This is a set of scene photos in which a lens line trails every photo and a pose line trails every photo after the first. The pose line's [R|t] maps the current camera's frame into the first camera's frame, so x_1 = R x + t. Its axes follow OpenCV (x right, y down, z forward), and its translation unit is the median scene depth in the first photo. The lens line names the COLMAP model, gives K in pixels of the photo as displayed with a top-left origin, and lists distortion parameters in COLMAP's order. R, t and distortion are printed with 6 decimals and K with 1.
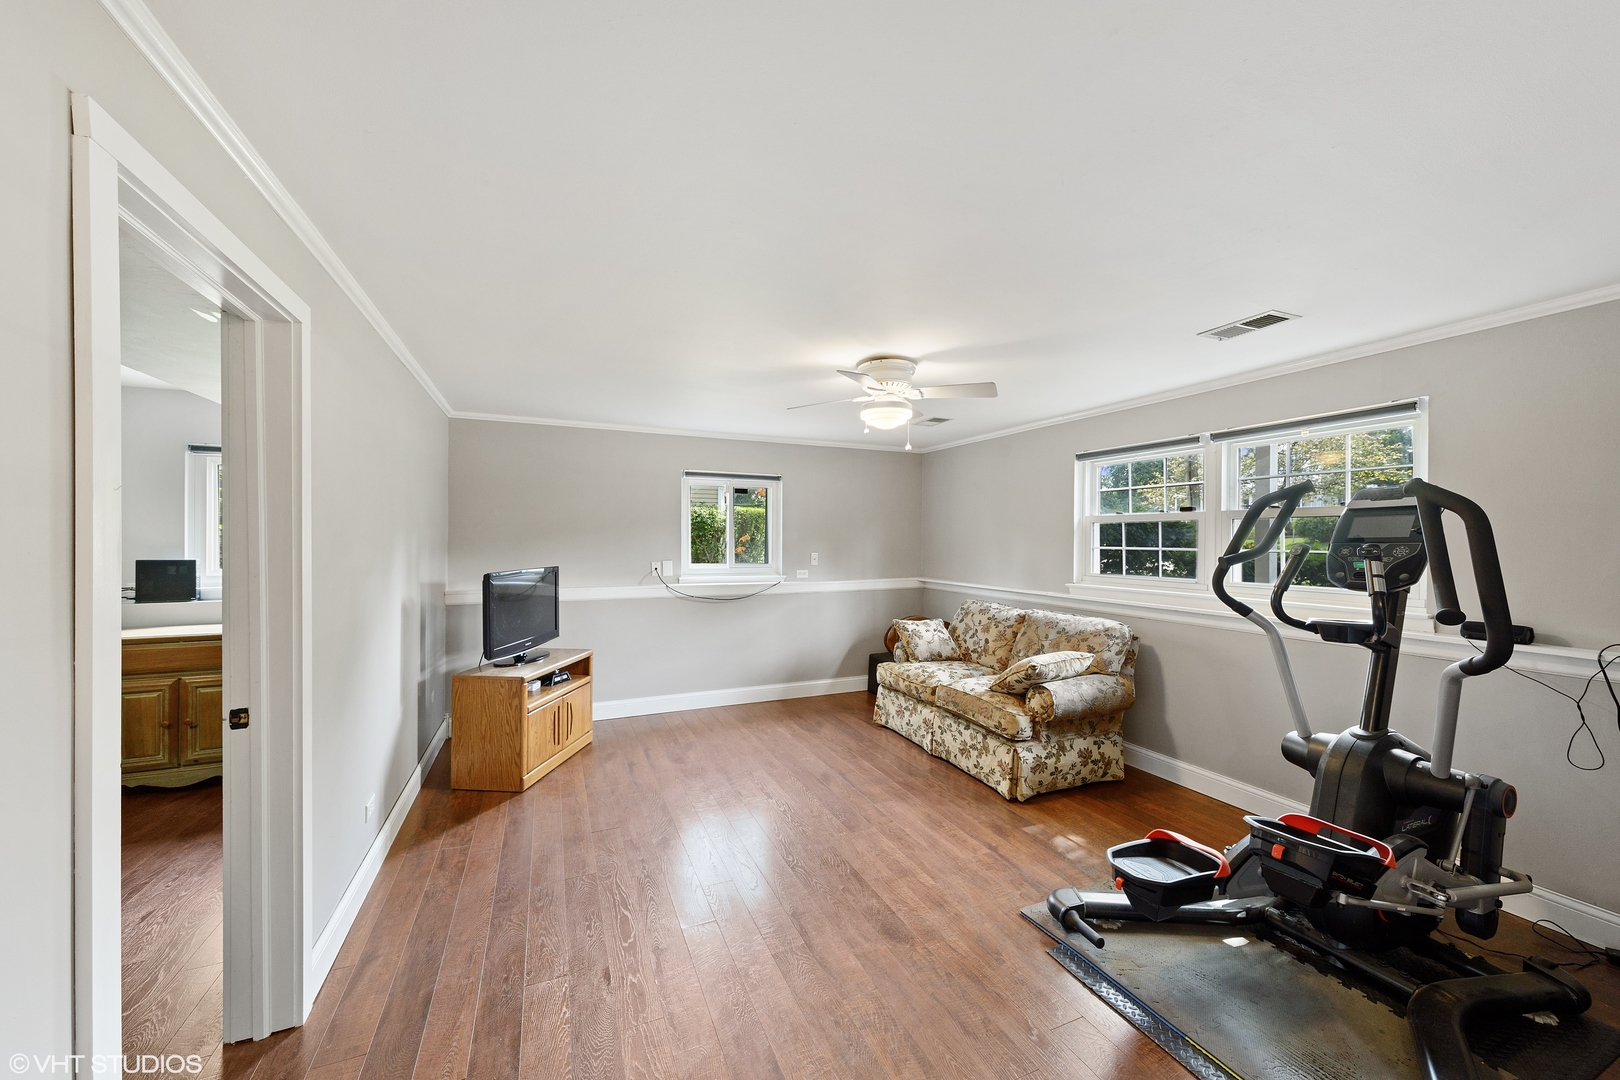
lens RADIAL K [[598.1, 0, 809.3], [0, 598.1, 539.9], [0, 0, 1]] dist [0.000895, 0.000052]
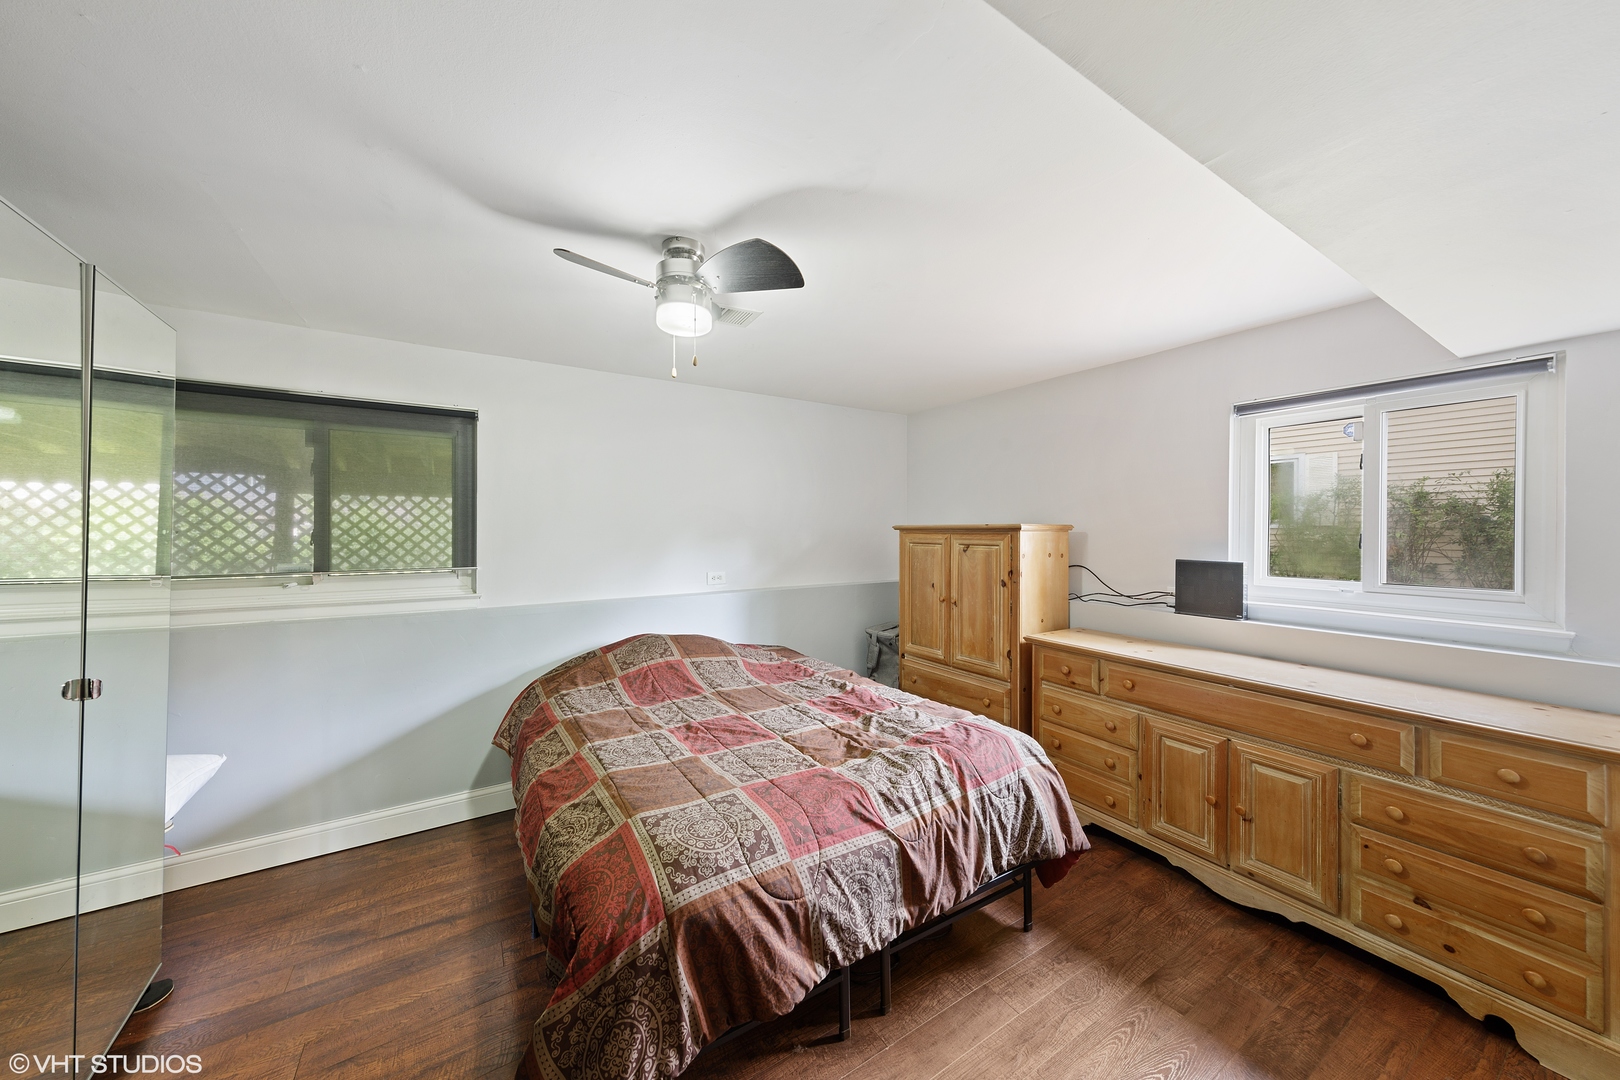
lens RADIAL K [[562.4, 0, 809.2], [0, 562.4, 530.7], [0, 0, 1]] dist [0.000332, 0.000015]
pose [[0.162403, 0.002686, -0.986721, -0.457012], [-0.005813, 0.999982, 0.001765, -0.003438], [0.986707, 0.005449, 0.162416, 0.388348]]
